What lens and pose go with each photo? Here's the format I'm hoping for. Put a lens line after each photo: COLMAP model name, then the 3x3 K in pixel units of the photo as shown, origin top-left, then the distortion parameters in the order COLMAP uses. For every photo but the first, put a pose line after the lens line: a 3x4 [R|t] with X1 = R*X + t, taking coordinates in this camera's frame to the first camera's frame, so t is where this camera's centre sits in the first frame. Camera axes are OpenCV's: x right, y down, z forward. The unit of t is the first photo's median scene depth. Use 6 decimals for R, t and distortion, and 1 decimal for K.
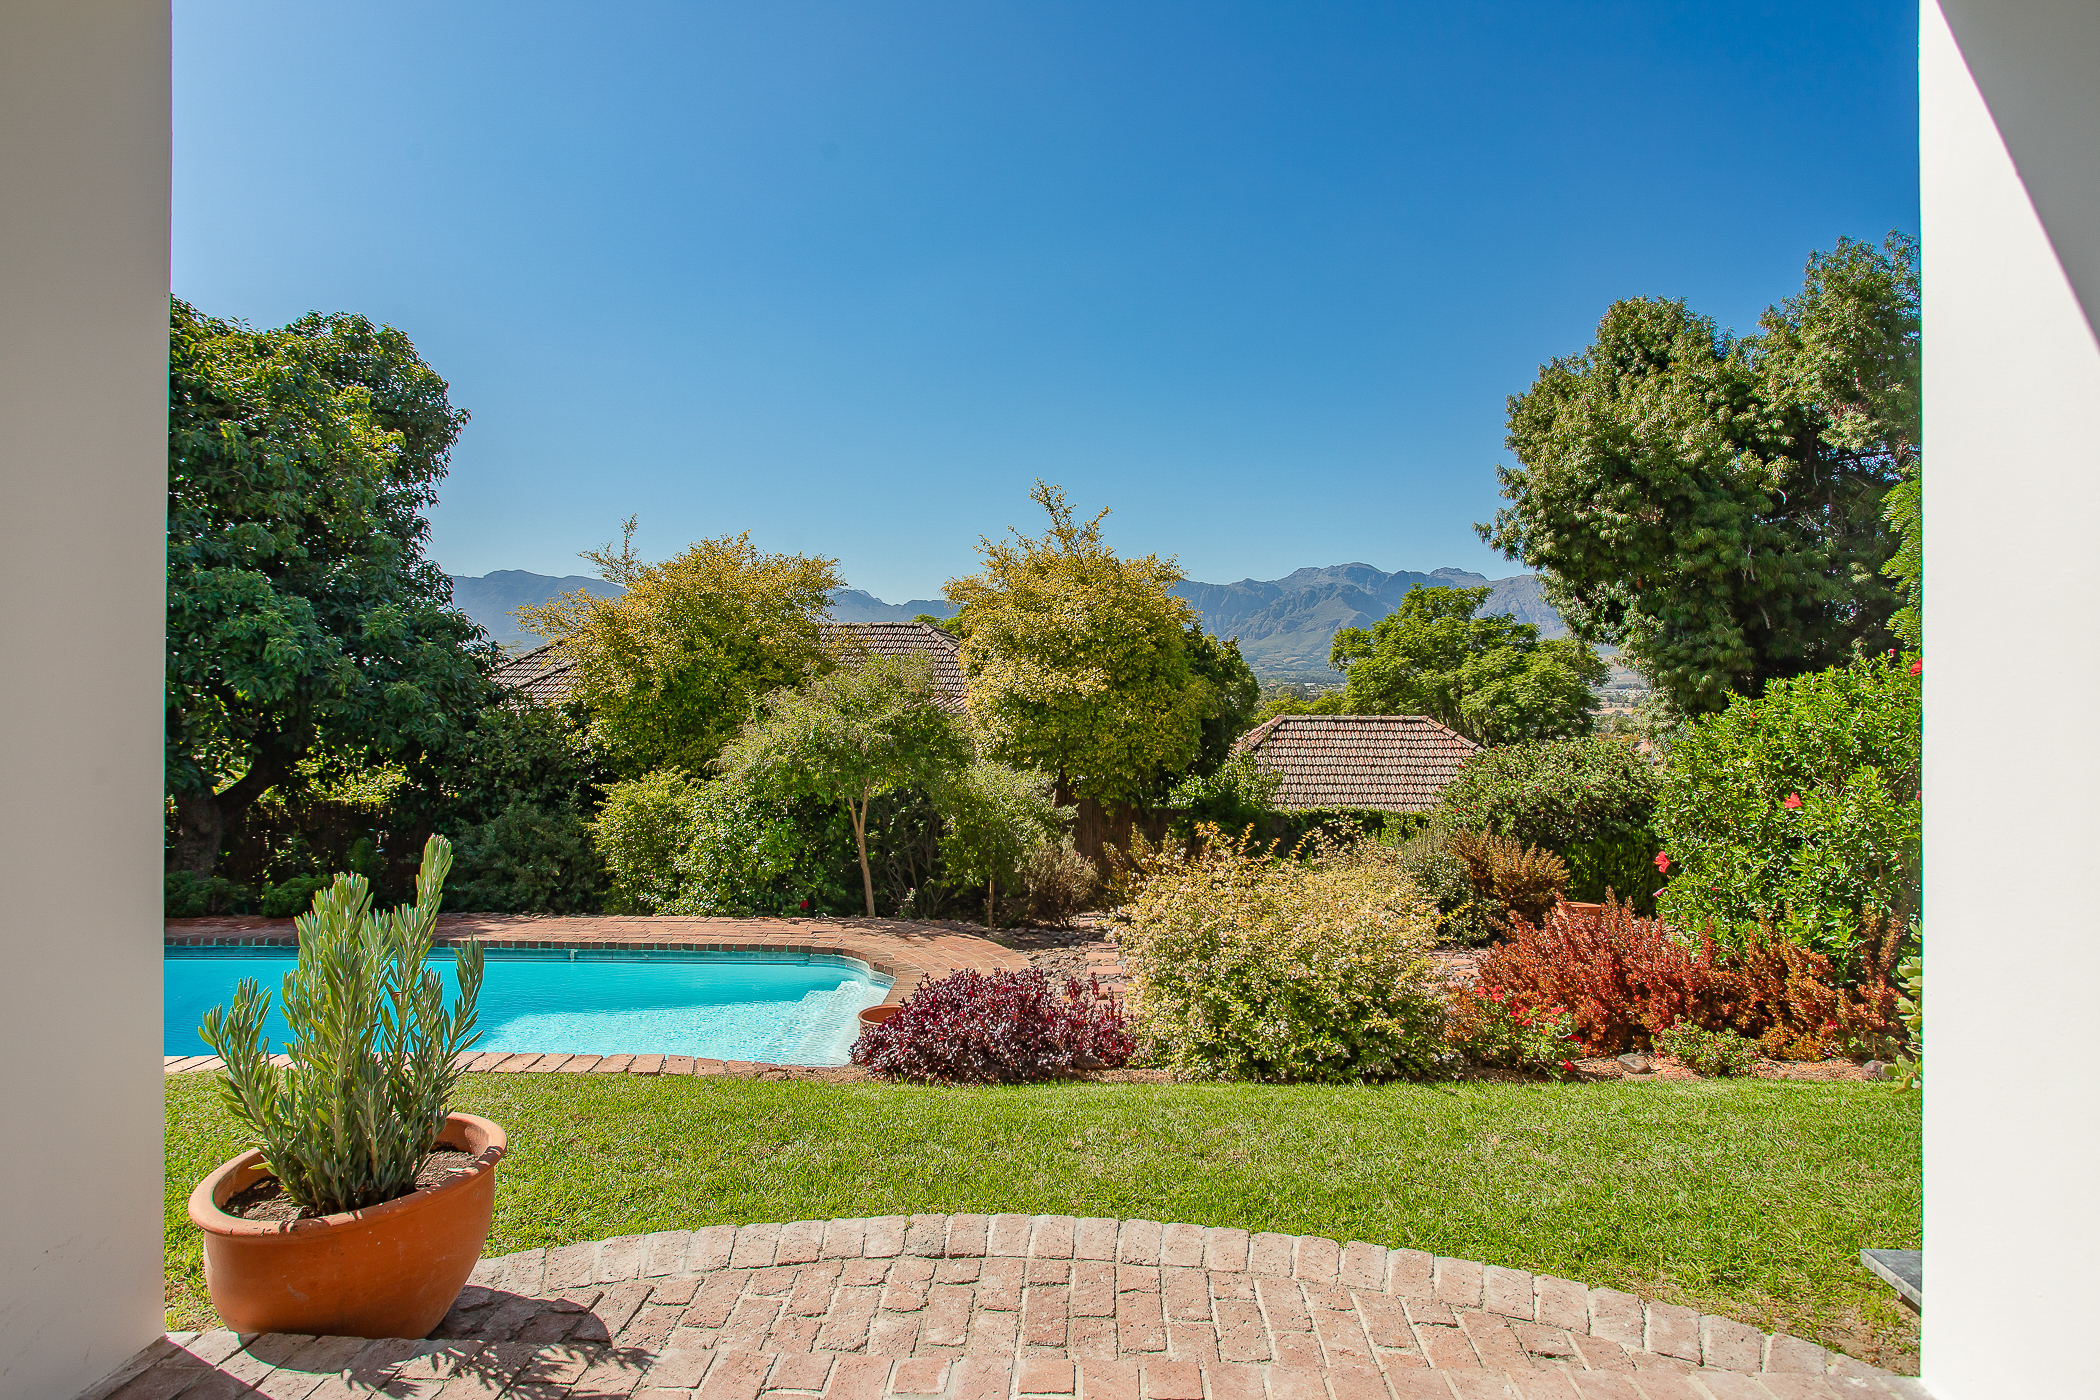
lens RADIAL K [[1050.1, 0, 1055.2], [0, 1050.1, 680.6], [0, 0, 1]] dist [-0.061638, 0.025264]
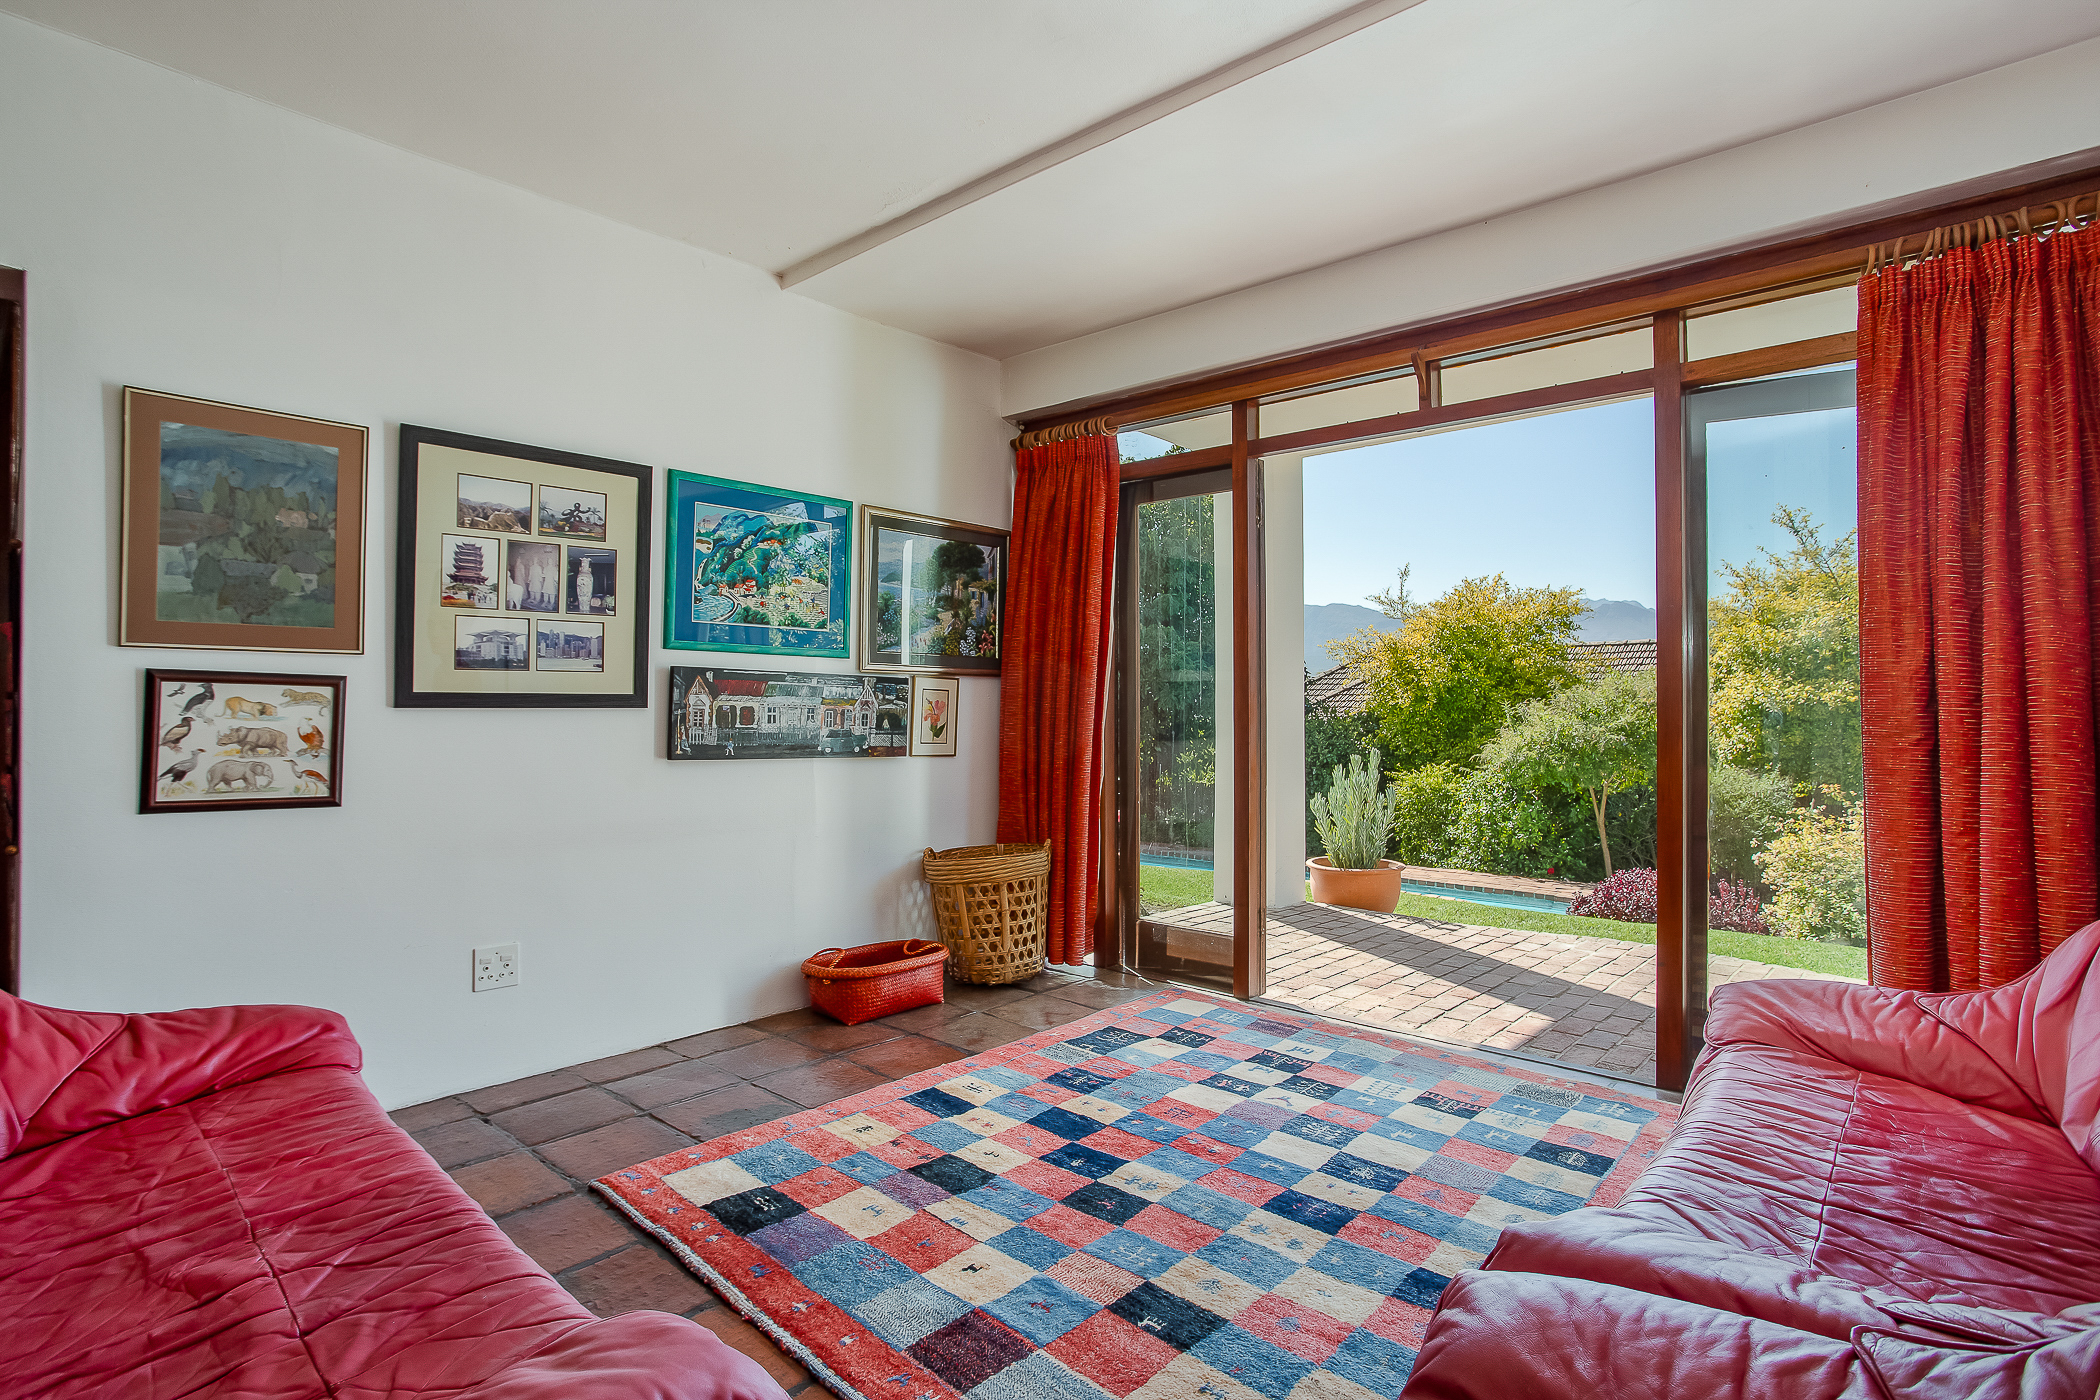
lens RADIAL K [[1050.1, 0, 1055.2], [0, 1050.1, 680.6], [0, 0, 1]] dist [-0.061638, 0.025264]
pose [[0.768289, -0.016724, -0.639884, 0.083874], [0.003886, 0.999762, -0.021464, 0.007327], [0.640091, 0.014004, 0.768172, -0.280724]]
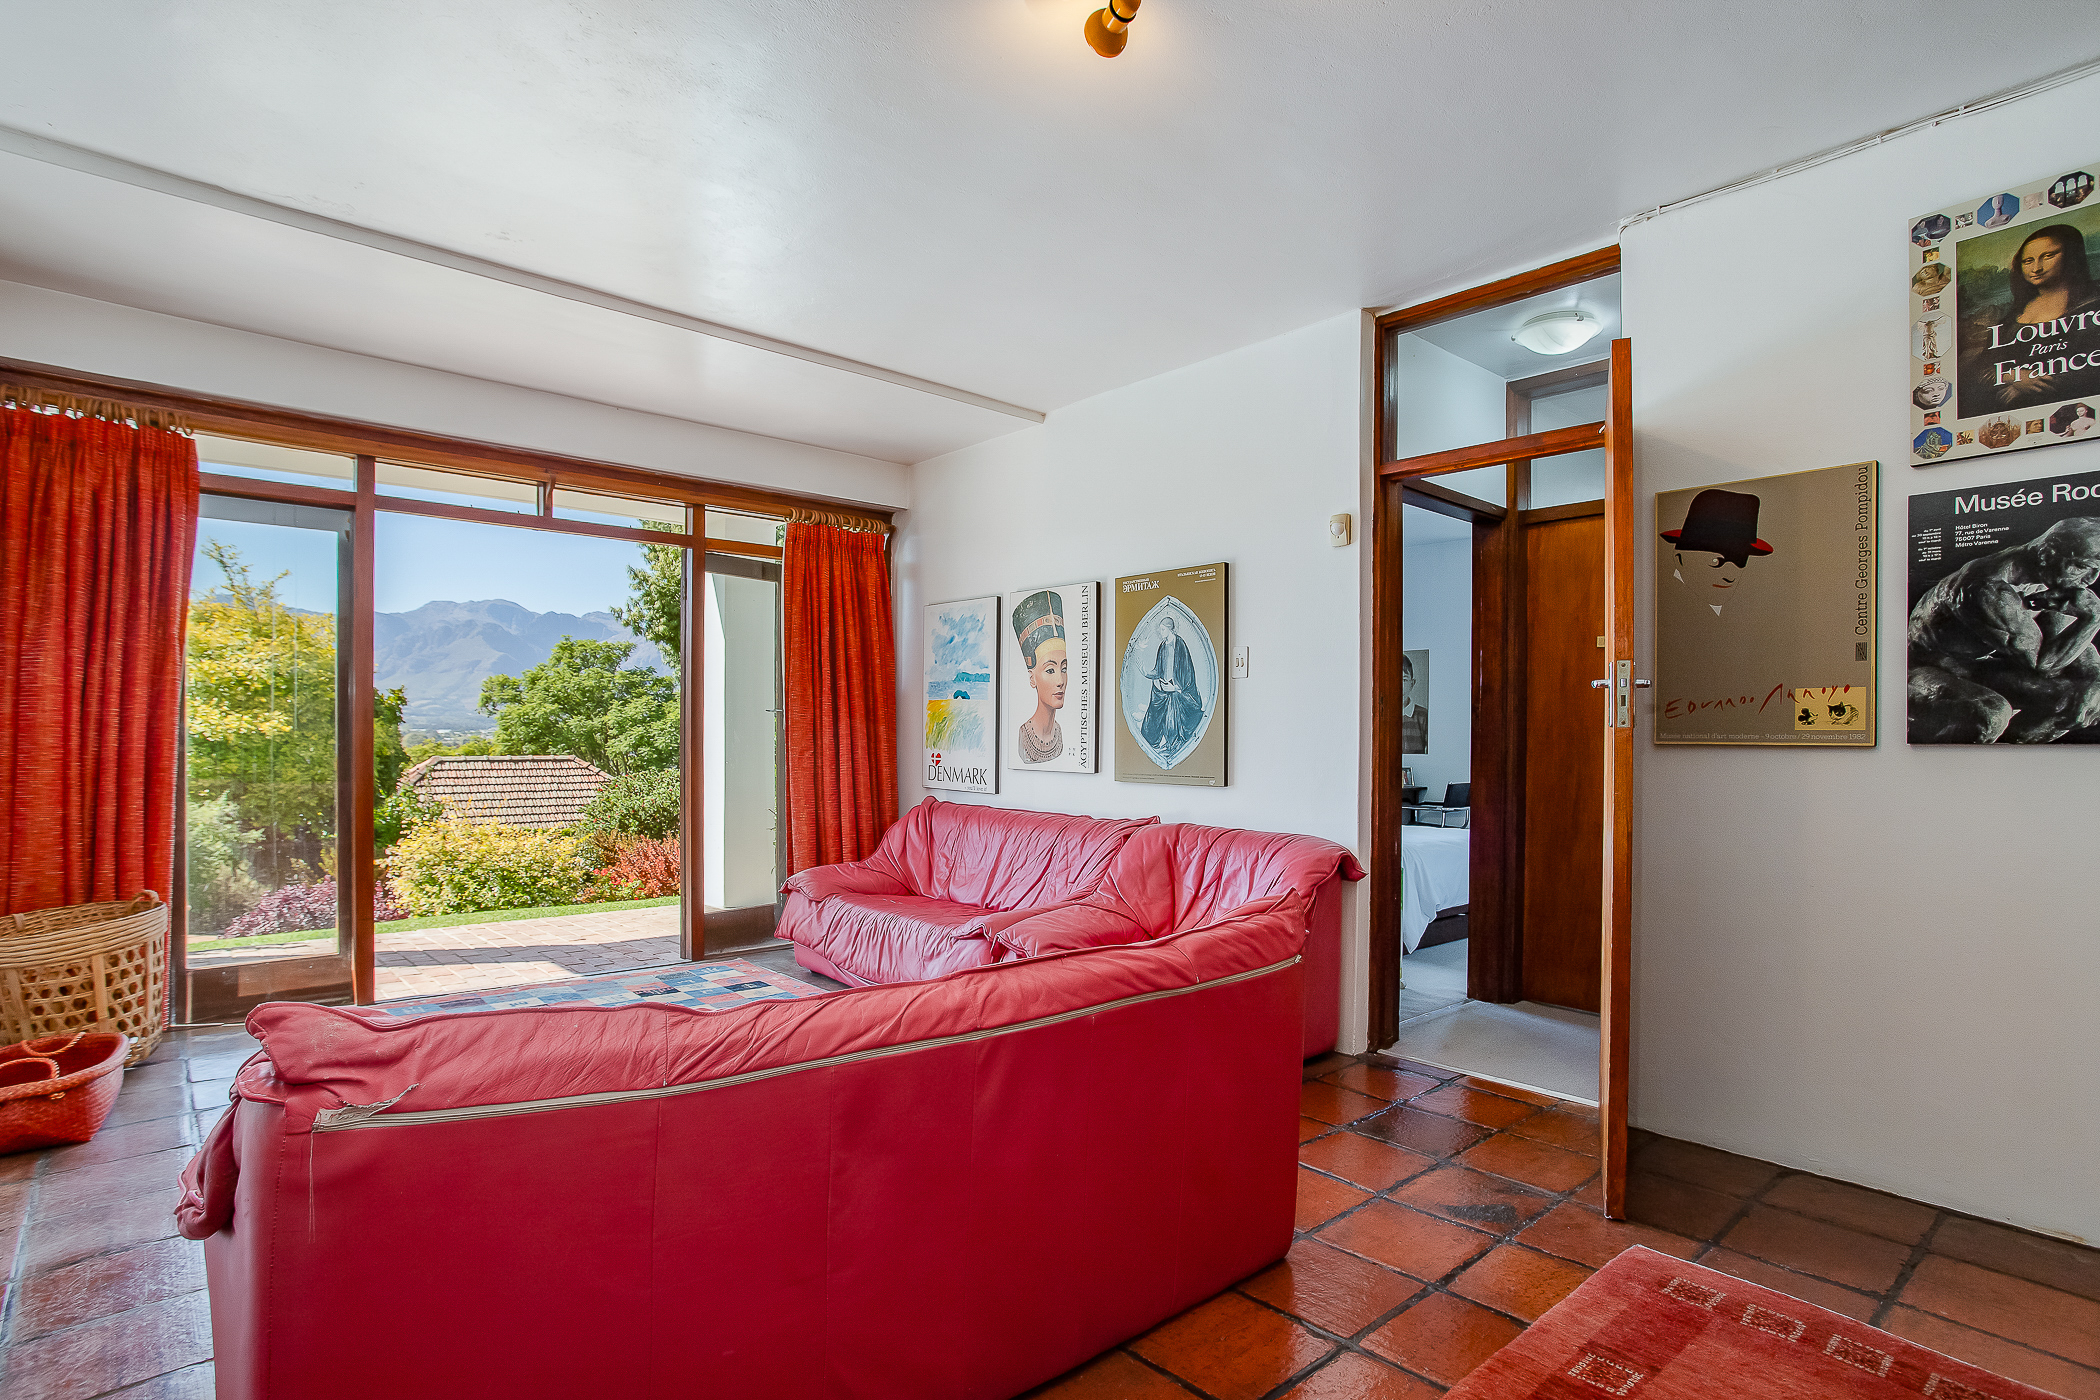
lens RADIAL K [[1071.4, 0, 1040.2], [0, 1071.4, 721.6], [0, 0, 1]] dist [-0.064401, 0.041055]
pose [[0.728786, 0.005558, 0.684719, -0.135983], [-0.001536, 0.999978, -0.006483, 0.005354], [-0.684740, 0.003674, 0.728778, -0.398254]]
